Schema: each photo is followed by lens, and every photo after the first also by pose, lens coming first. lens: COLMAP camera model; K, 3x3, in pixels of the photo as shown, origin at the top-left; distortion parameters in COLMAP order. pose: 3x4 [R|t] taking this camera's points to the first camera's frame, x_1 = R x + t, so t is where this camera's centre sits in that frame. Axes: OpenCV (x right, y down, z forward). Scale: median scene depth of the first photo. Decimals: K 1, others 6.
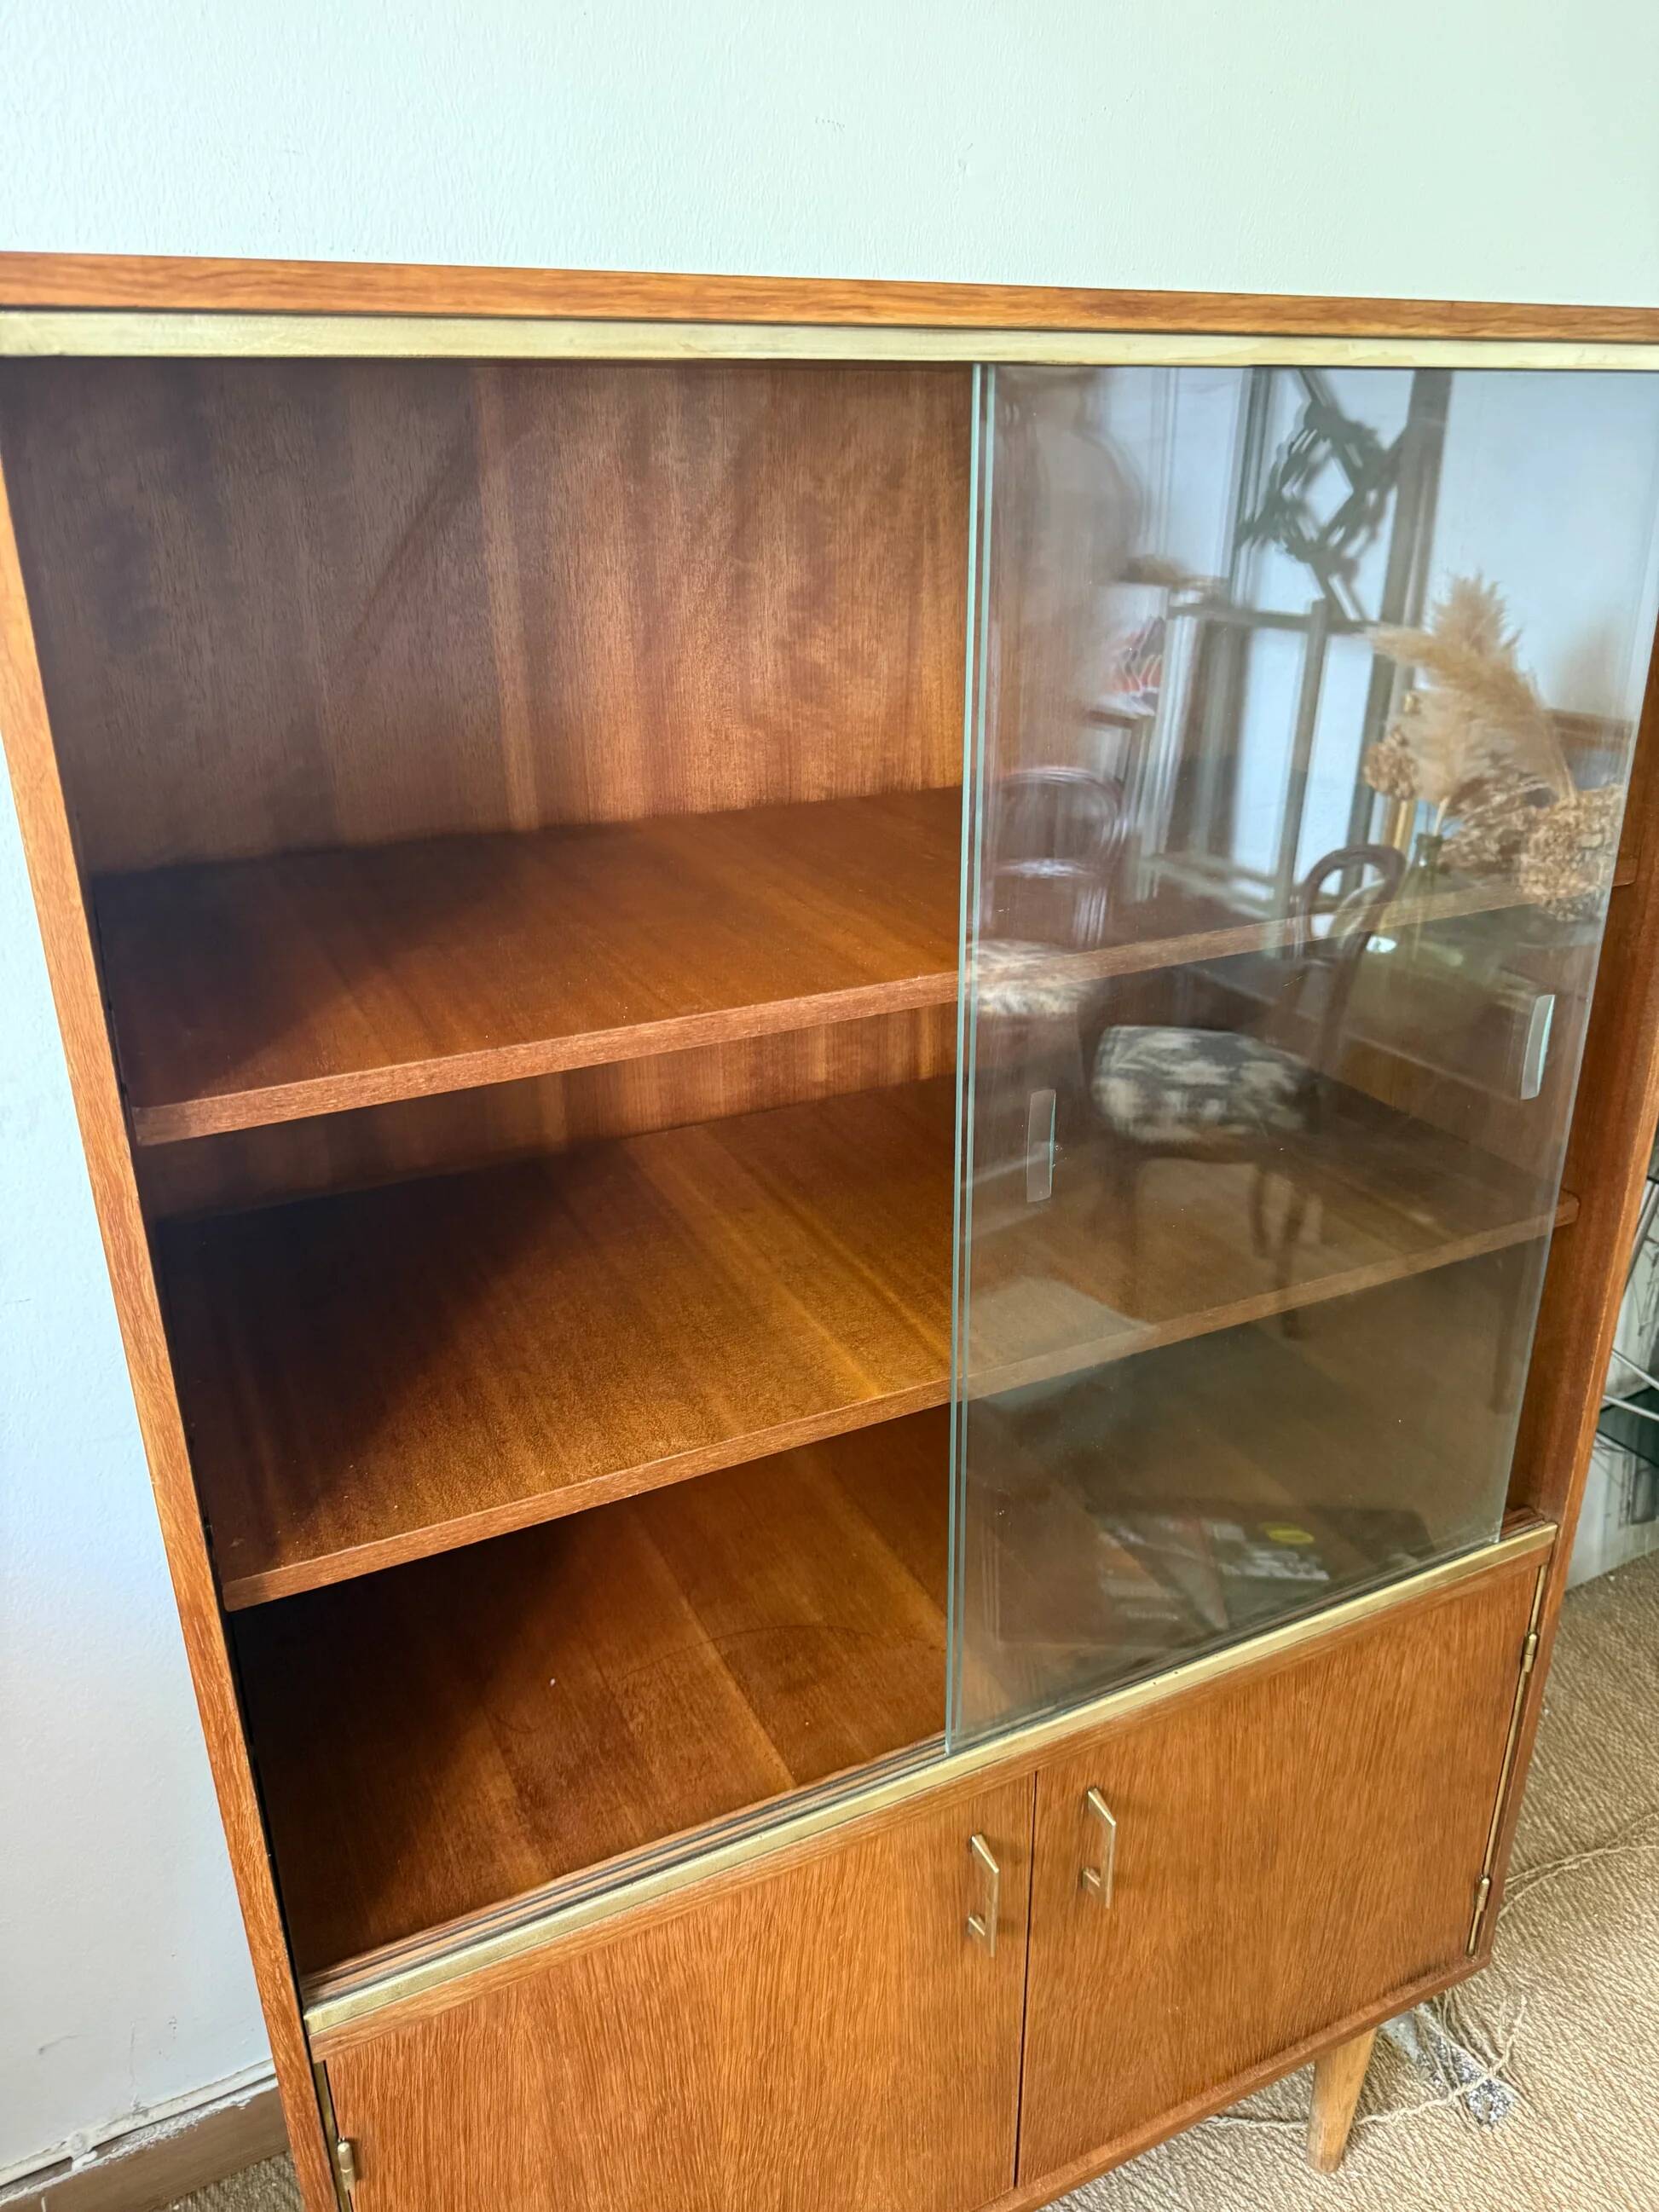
lens RADIAL K [[1585.4, 0, 841.9], [0, 1585.4, 1059.5], [0, 0, 1]] dist [-0.004270, -0.007849]
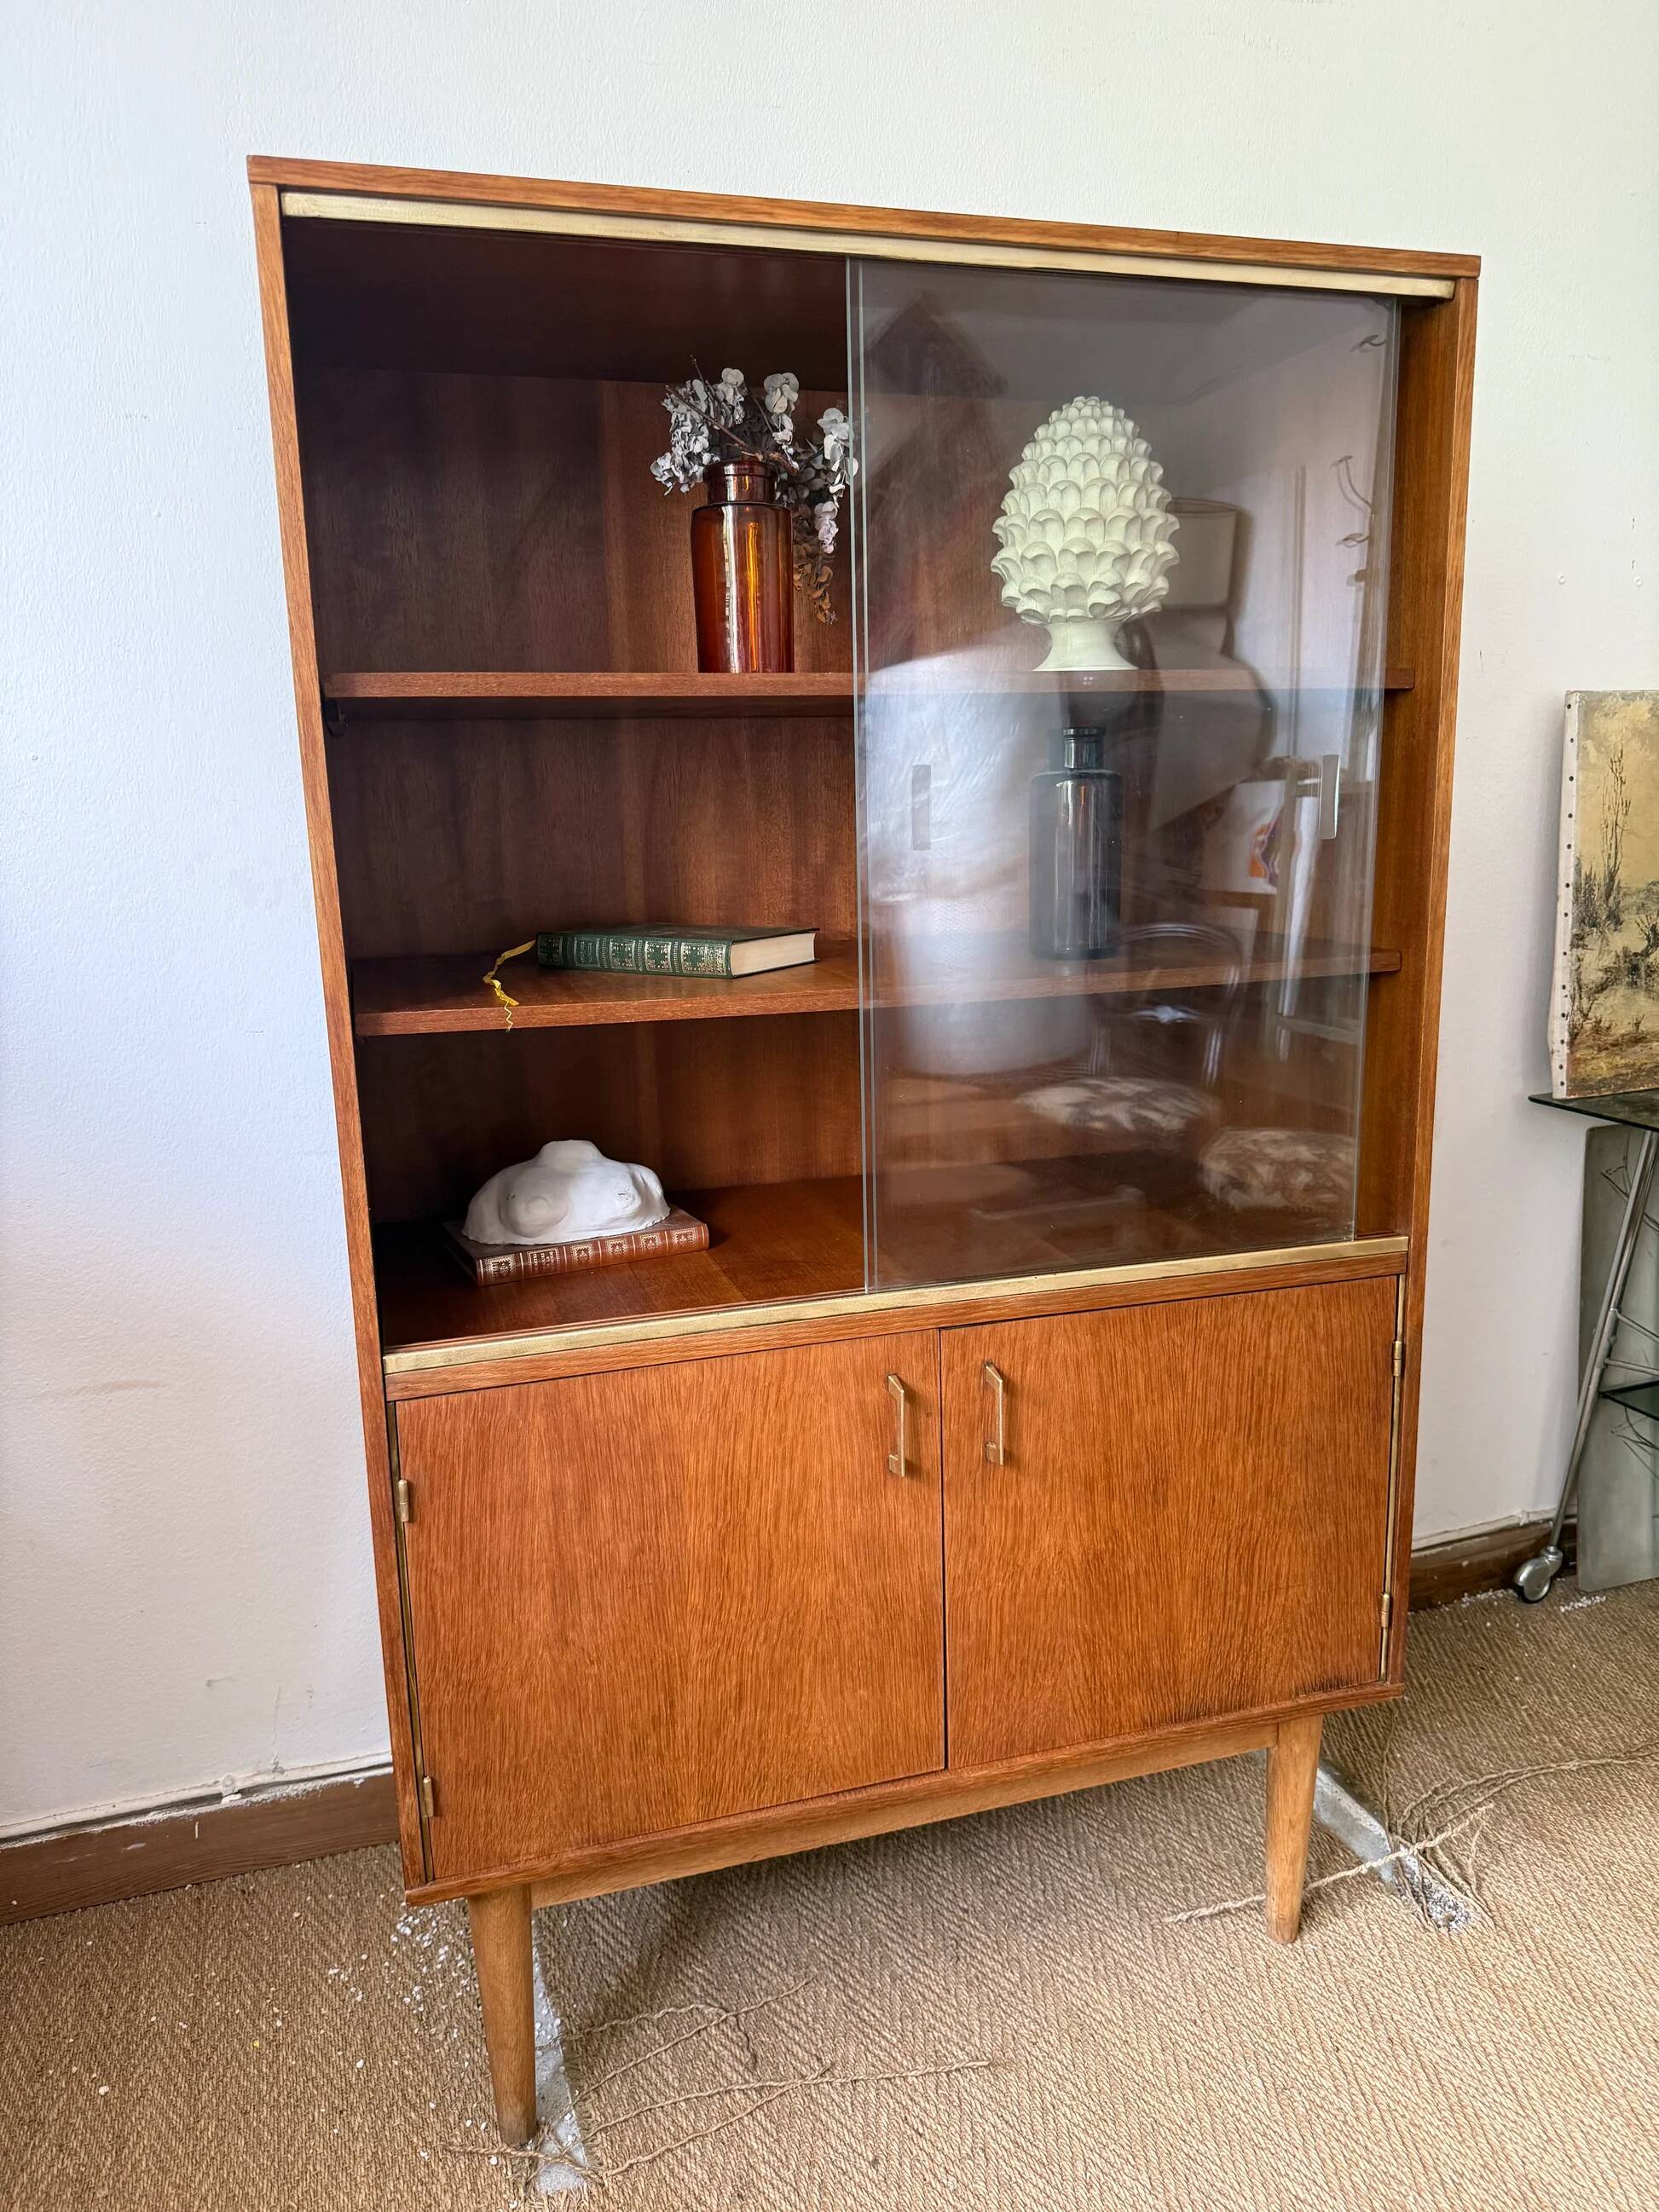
lens RADIAL K [[1573.2, 0, 831.8], [0, 1573.2, 1110.1], [0, 0, 1]] dist [0.010526, -0.016527]
pose [[0.987461, 0.017375, -0.156905, 0.206106], [-0.043526, 0.985365, -0.164807, 0.427184], [0.151745, 0.169570, 0.973766, -0.273989]]
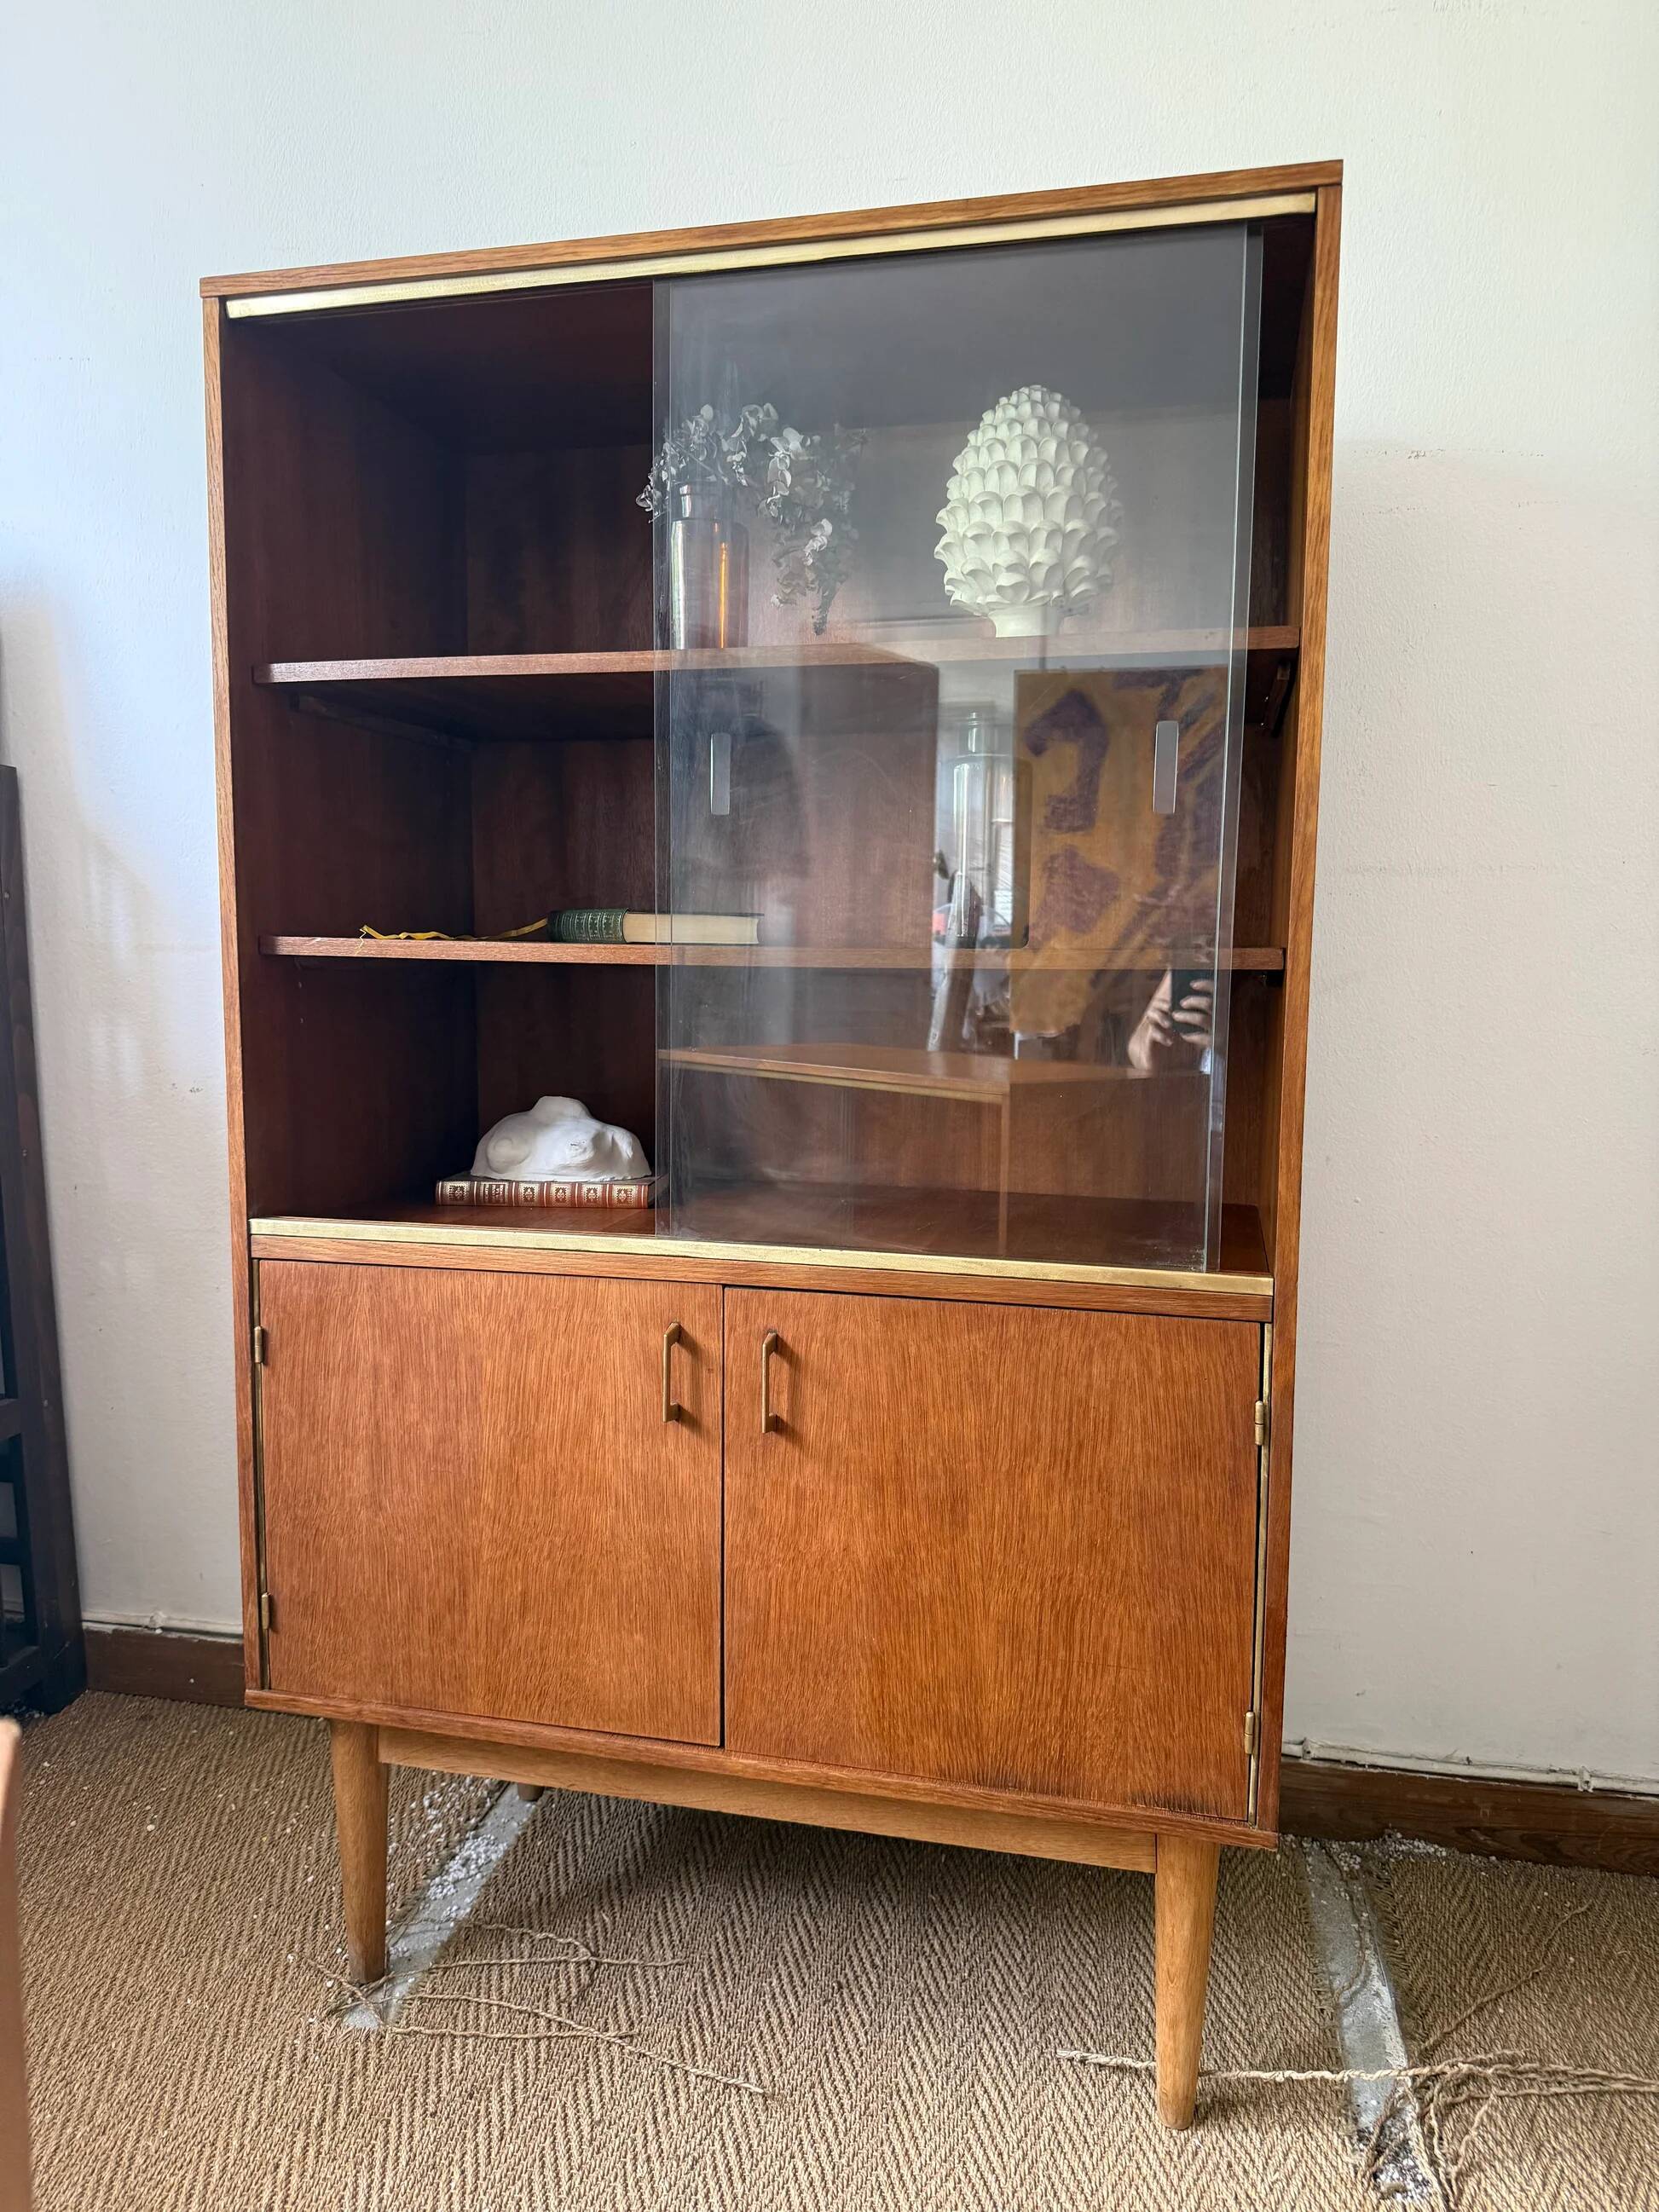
lens RADIAL K [[1573.2, 0, 831.8], [0, 1573.2, 1110.1], [0, 0, 1]] dist [0.010526, -0.016527]
pose [[0.771198, 0.081654, -0.631337, 0.892885], [-0.248624, 0.951610, -0.180625, 0.458826], [0.586038, 0.296263, 0.754180, 0.012993]]
